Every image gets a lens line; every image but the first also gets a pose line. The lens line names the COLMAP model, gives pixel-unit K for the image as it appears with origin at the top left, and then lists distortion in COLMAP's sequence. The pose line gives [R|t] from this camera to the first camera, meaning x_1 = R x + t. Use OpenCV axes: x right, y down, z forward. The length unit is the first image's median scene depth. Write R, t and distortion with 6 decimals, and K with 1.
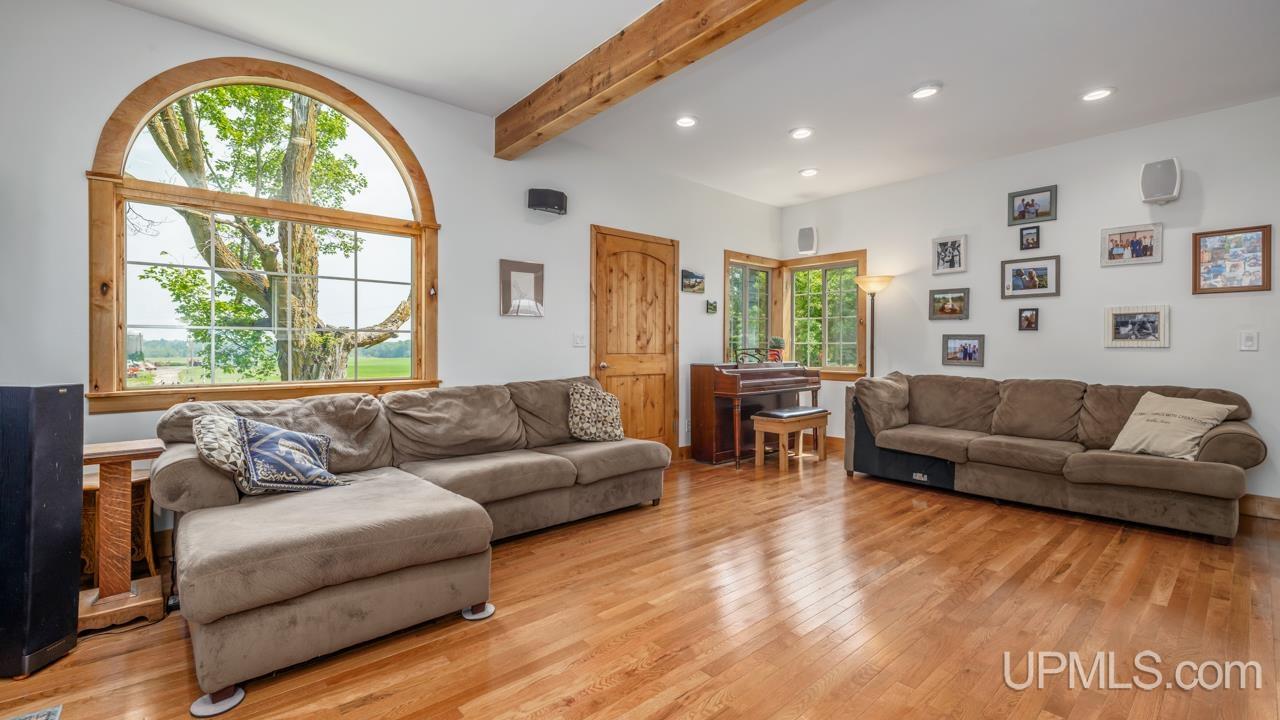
lens RADIAL K [[539.9, 0, 643.0], [0, 539.9, 351.2], [0, 0, 1]] dist [0.000910, 0.000140]
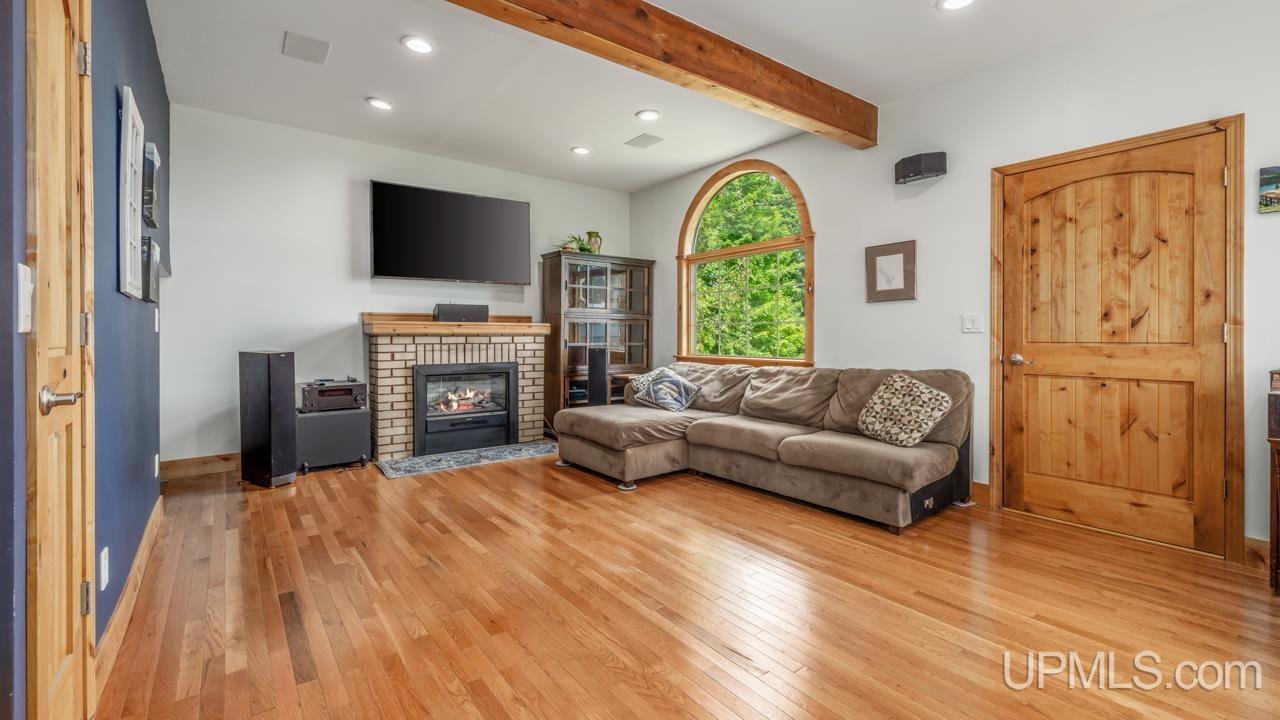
lens RADIAL K [[539.9, 0, 624.5], [0, 539.9, 341.3], [0, 0, 1]] dist [0.000910, 0.000140]
pose [[-0.083260, 0.005312, -0.996514, 0.675276], [-0.006132, 0.999964, 0.005843, 0.002598], [0.996509, 0.006598, -0.083225, 0.541330]]
